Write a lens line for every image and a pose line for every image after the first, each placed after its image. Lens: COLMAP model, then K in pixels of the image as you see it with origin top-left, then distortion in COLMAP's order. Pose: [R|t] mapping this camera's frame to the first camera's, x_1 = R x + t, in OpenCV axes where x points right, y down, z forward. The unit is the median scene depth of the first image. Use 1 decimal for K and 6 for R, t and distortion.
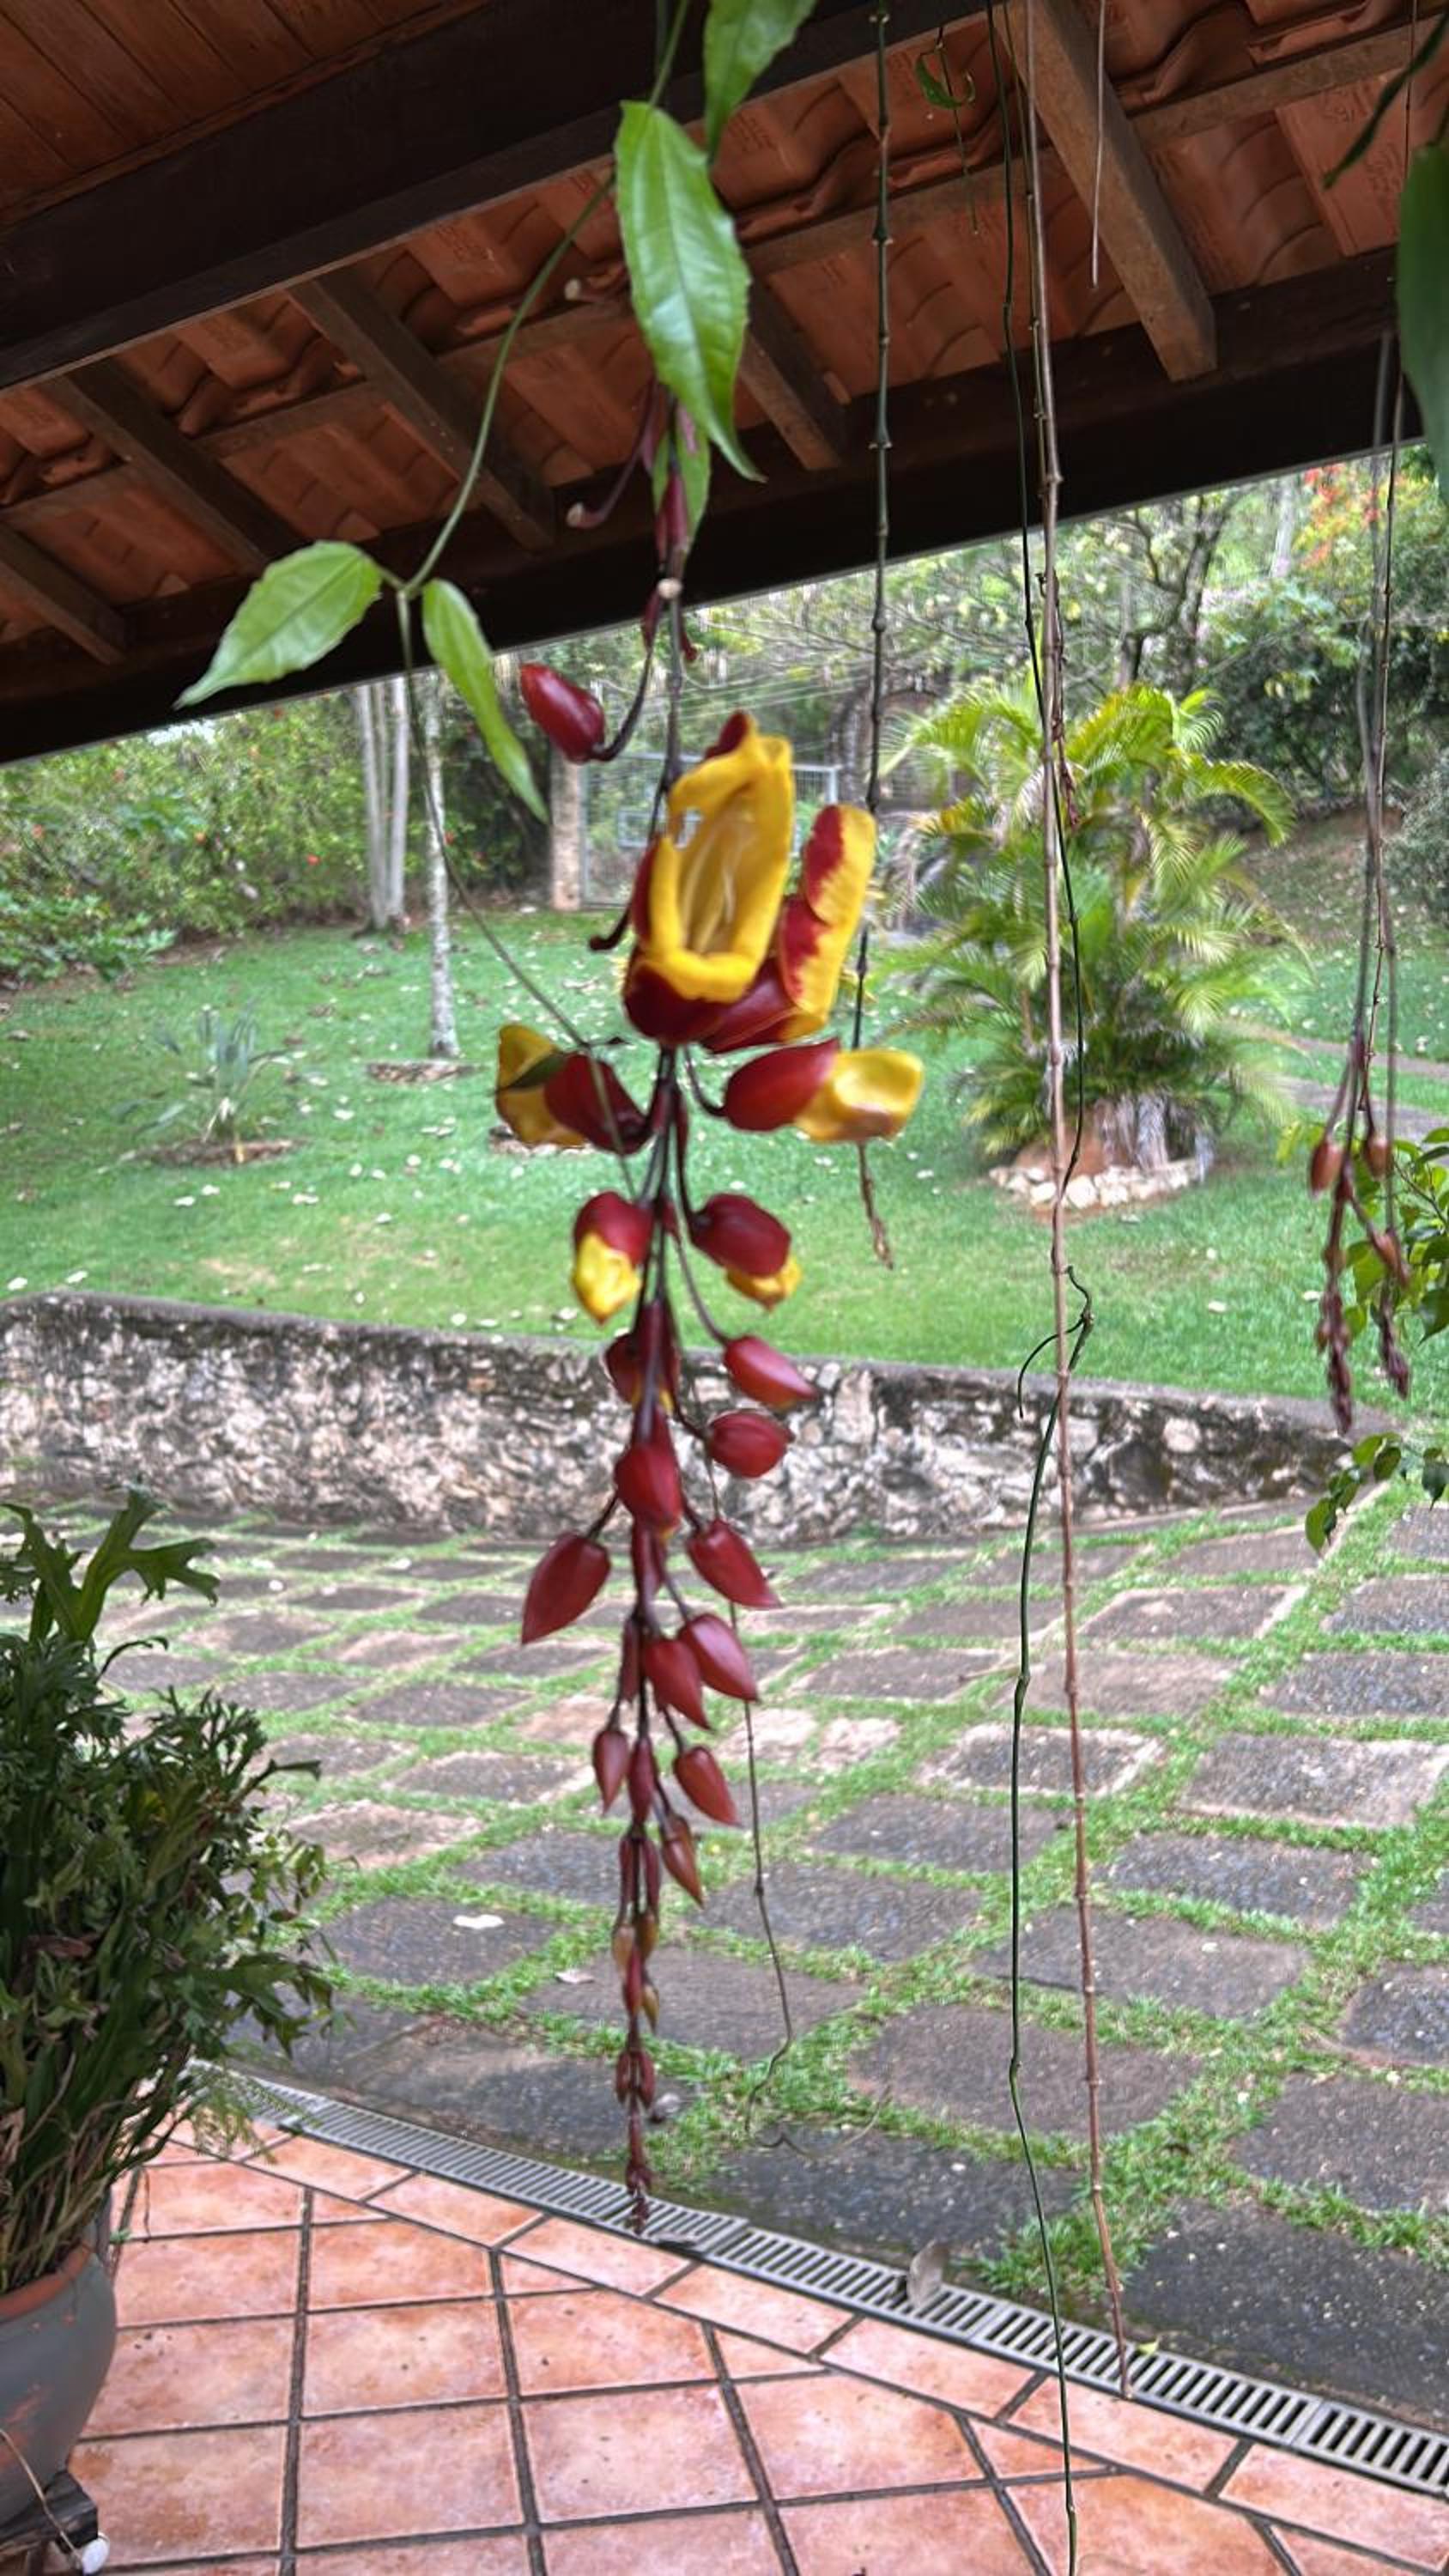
lens RADIAL K [[2049.4, 0, 732.1], [0, 2049.4, 1282.1], [0, 0, 1]] dist [0.117848, -0.003080]
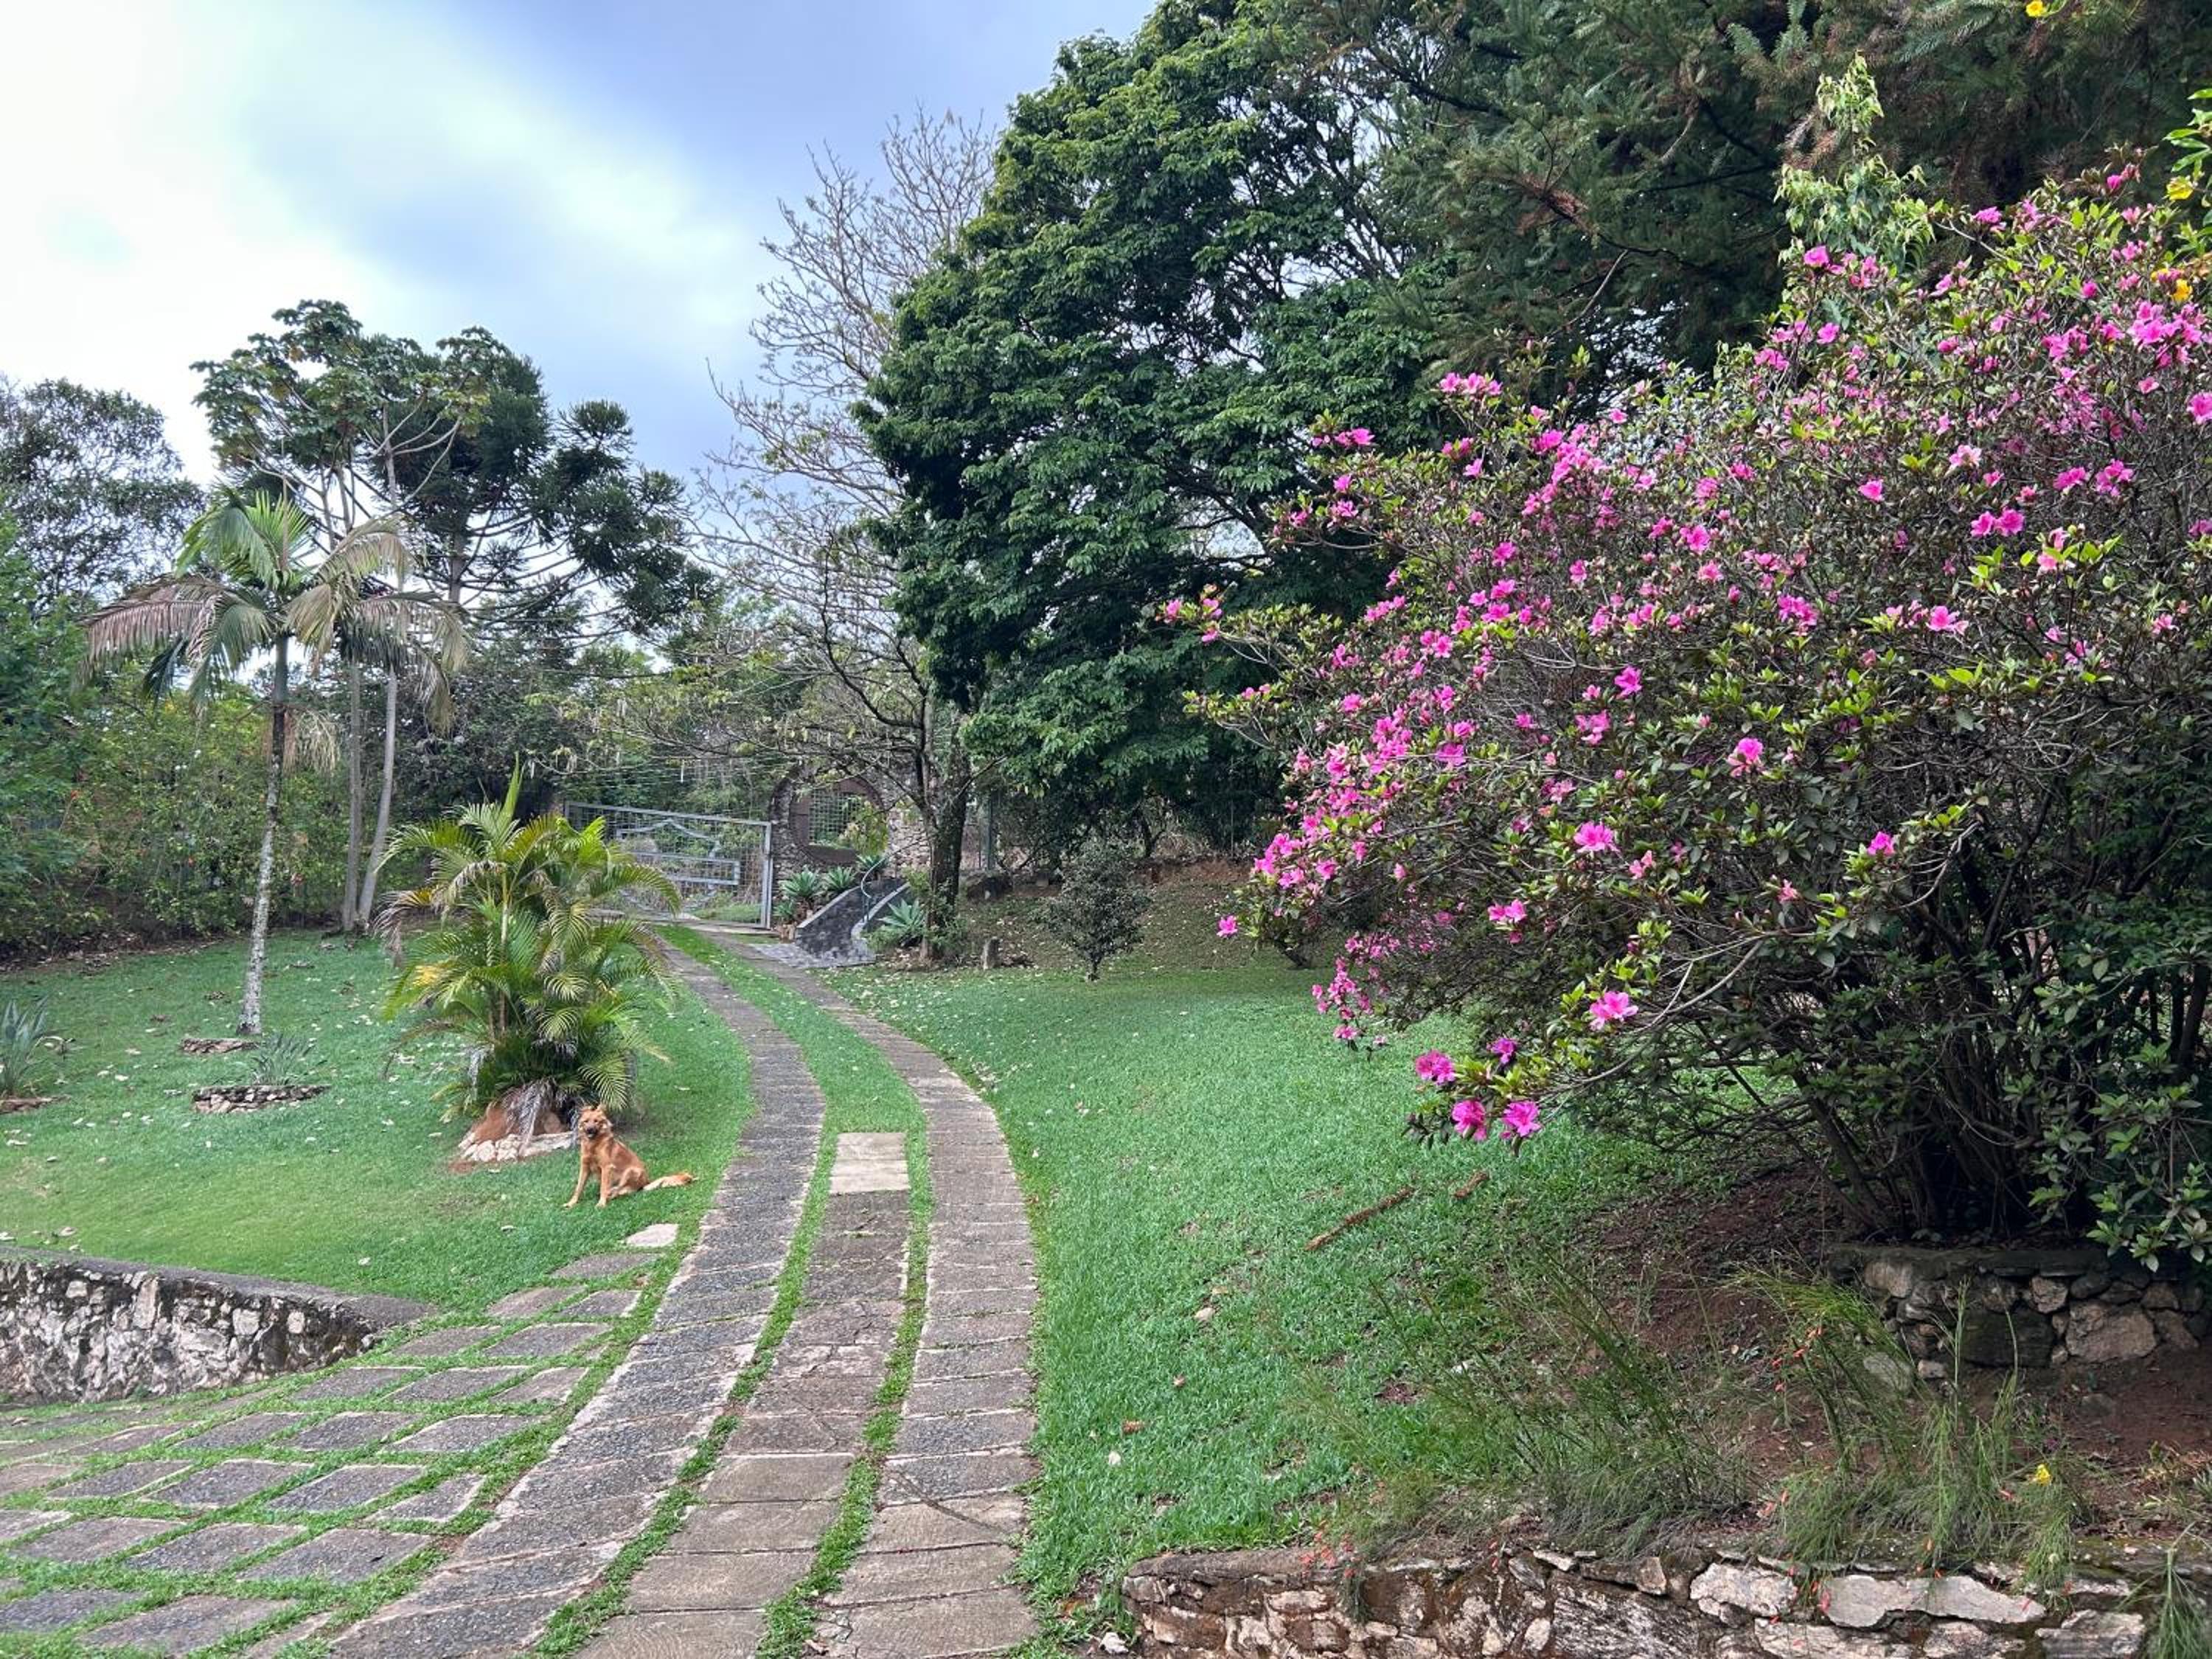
lens RADIAL K [[1686.4, 0, 1129.9], [0, 1686.4, 832.4], [0, 0, 1]] dist [0.036063, -0.035400]
pose [[0.995652, 0.039383, 0.084418, 0.626381], [-0.019824, 0.975057, -0.221069, -0.010053], [-0.091019, 0.218434, 0.971598, -0.290308]]
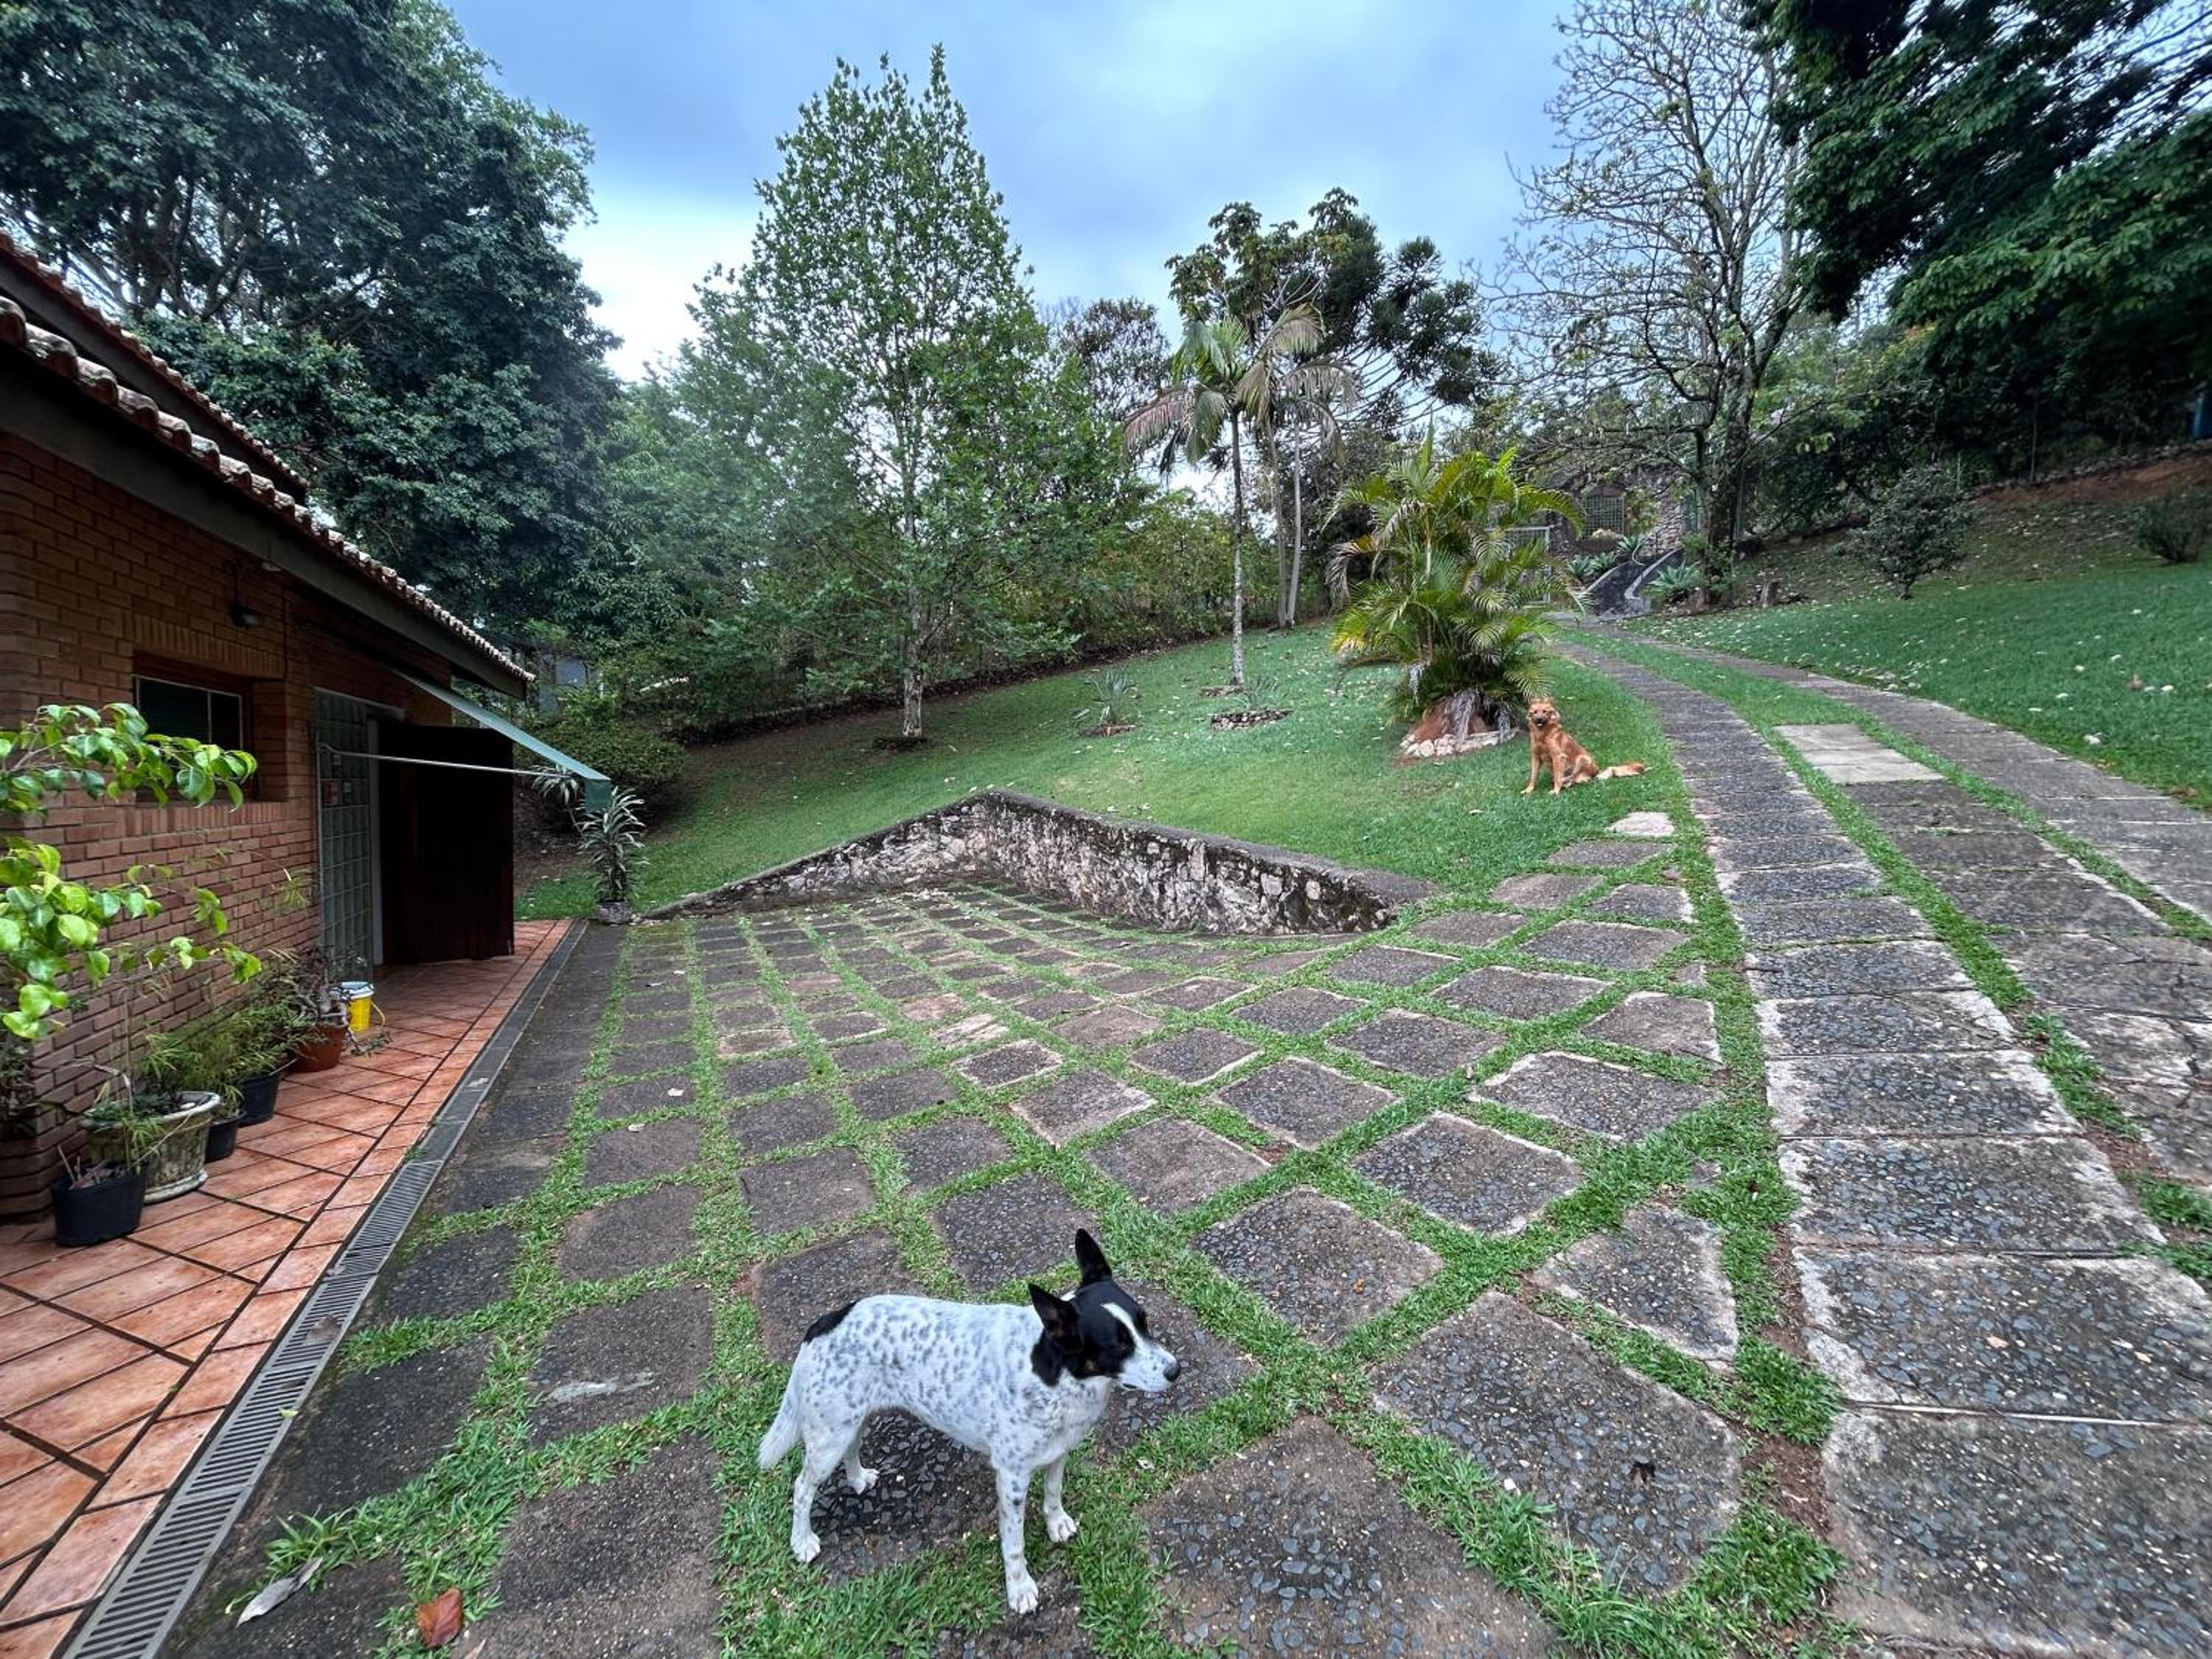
lens RADIAL K [[894.4, 0, 1100.1], [0, 894.4, 833.9], [0, 0, 1]] dist [-0.002402, -0.000004]
pose [[0.864203, 0.050550, -0.500597, 0.388463], [-0.025479, 0.998060, 0.056799, -0.008861], [0.502497, -0.036331, 0.863815, 0.243650]]
